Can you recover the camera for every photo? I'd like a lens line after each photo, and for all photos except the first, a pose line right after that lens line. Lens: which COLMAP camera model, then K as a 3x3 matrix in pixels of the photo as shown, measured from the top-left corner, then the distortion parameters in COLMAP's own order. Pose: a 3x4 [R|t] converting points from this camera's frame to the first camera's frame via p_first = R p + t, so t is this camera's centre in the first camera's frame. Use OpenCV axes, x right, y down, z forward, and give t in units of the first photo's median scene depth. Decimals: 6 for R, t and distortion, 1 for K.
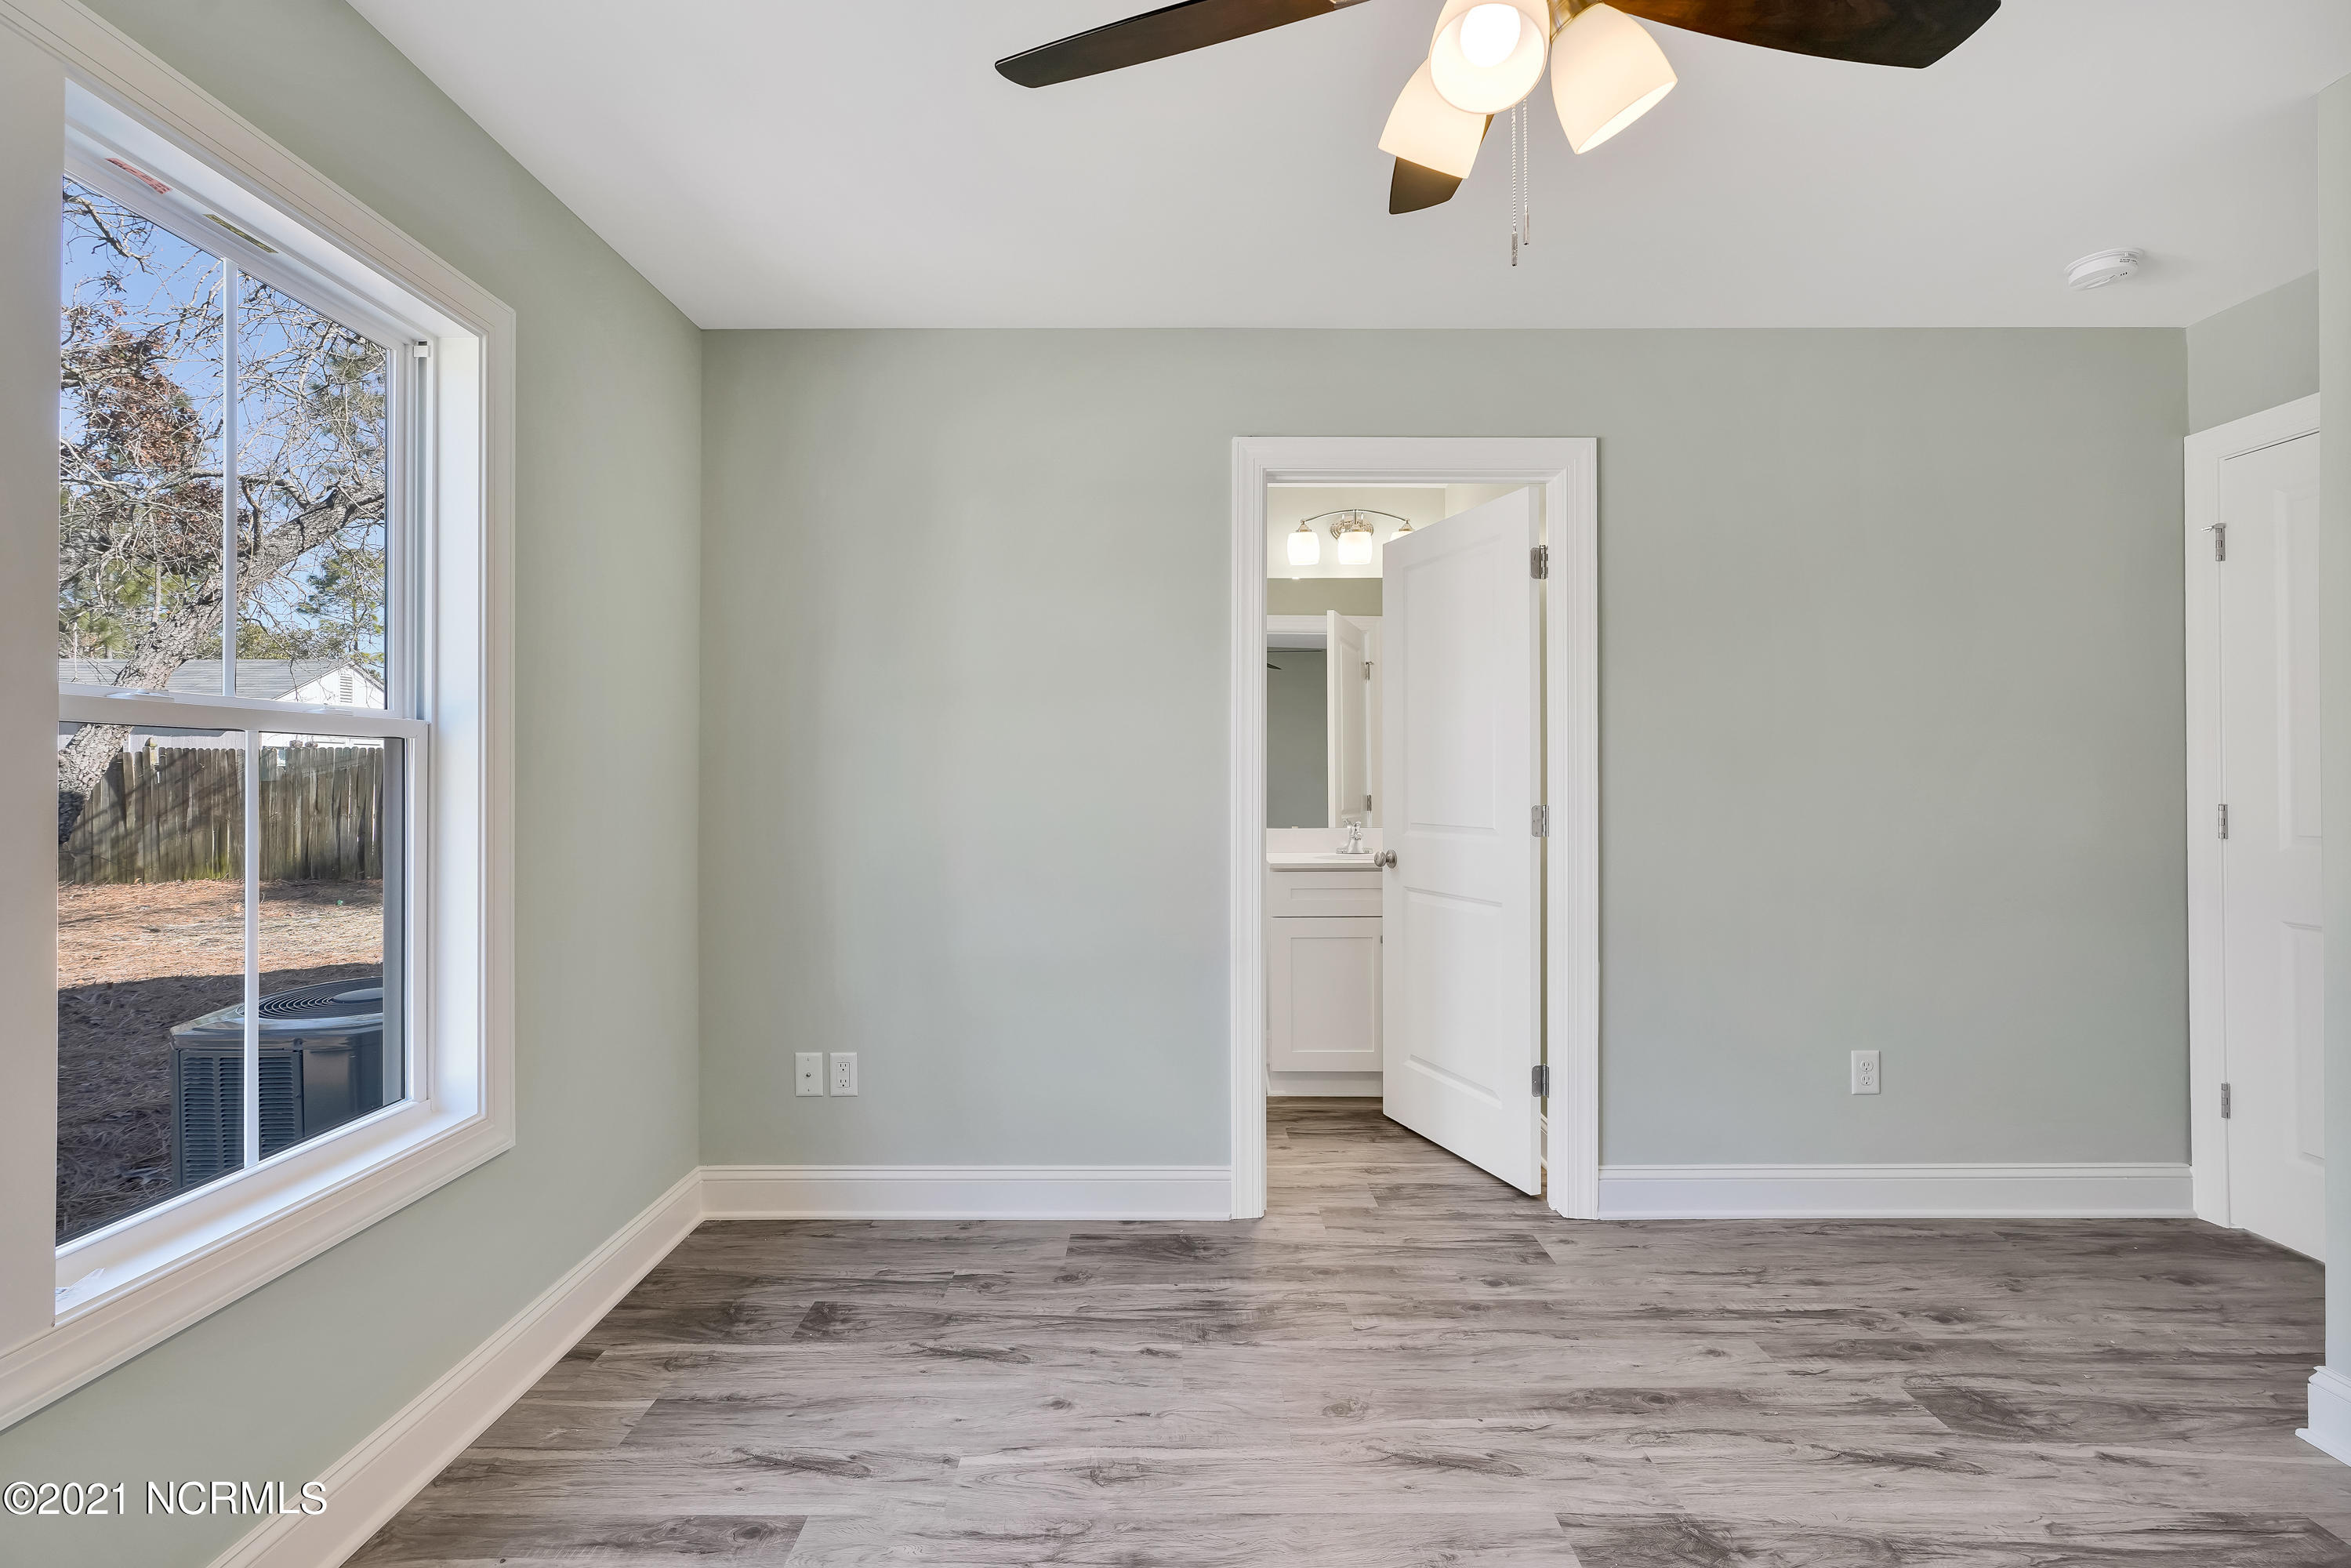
lens RADIAL K [[1050.2, 0, 1183.4], [0, 1050.2, 790.1], [0, 0, 1]] dist [-0.008927, -0.000638]
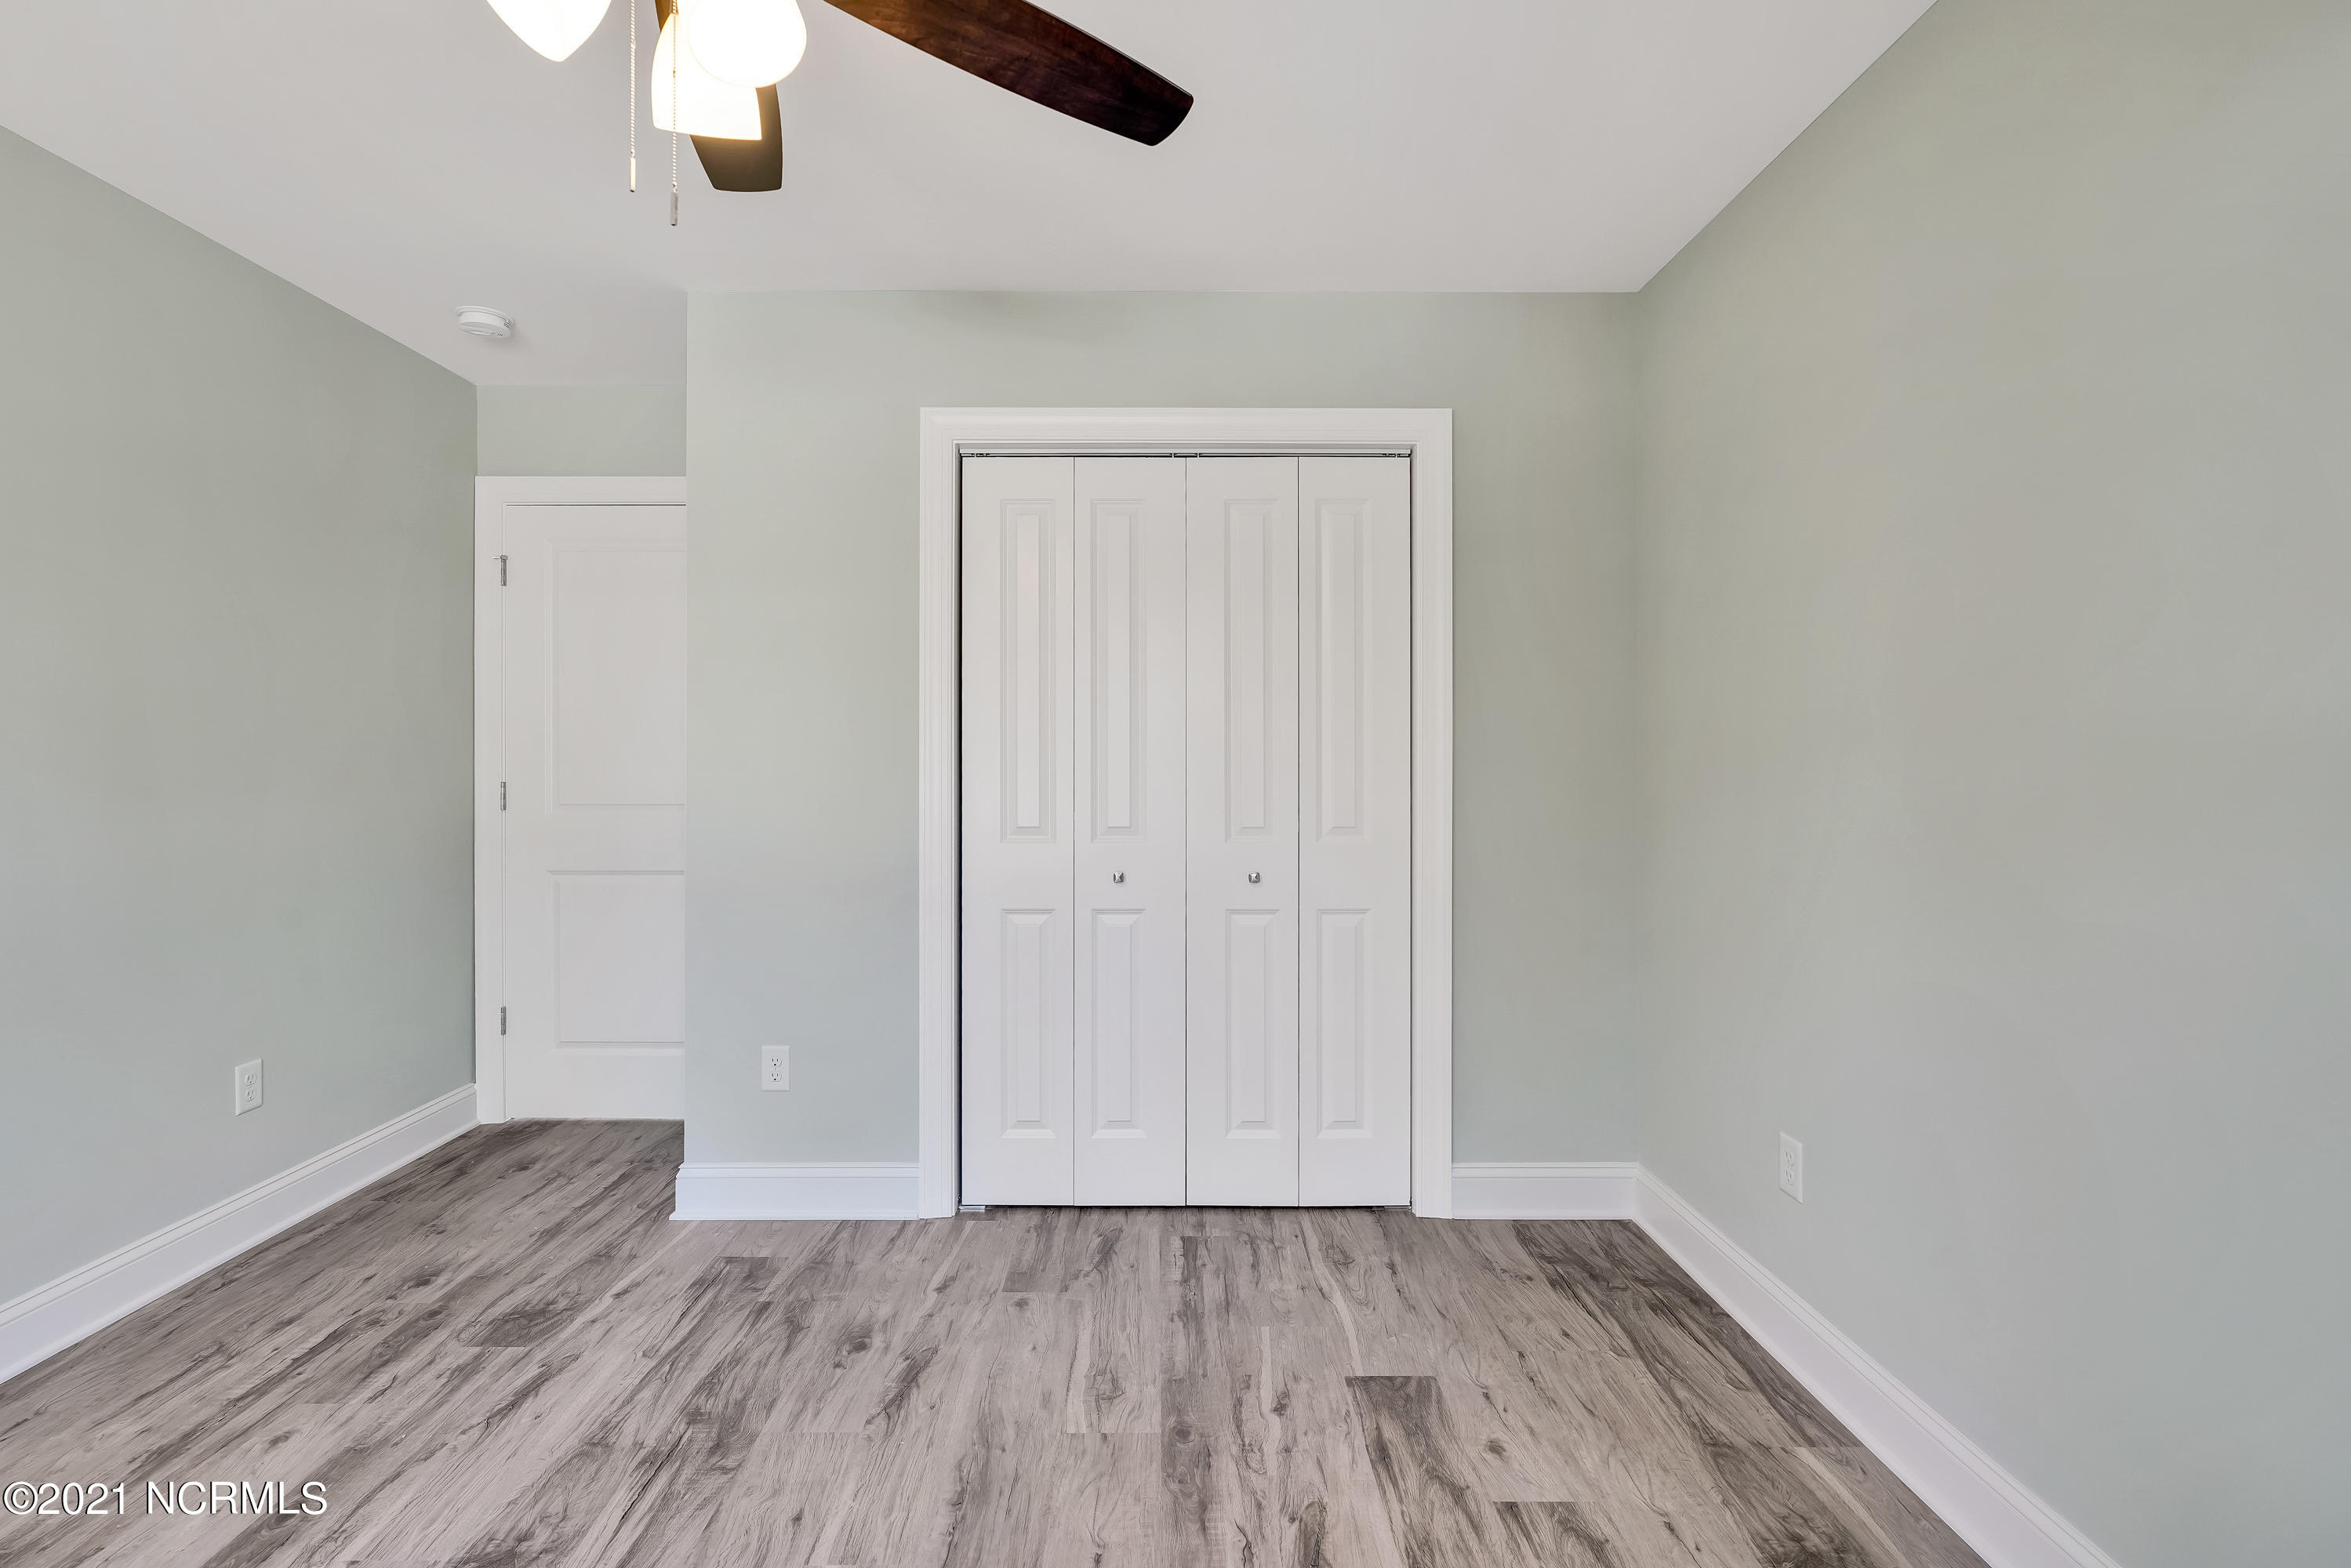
lens RADIAL K [[1050.0, 0, 1166.2], [0, 1050.0, 761.6], [0, 0, 1]] dist [-0.008927, -0.000638]
pose [[-0.004483, 0.001543, 0.999989, -0.324043], [0.010138, 0.999947, -0.001498, -0.000088], [-0.999939, 0.010131, -0.004499, 0.274712]]
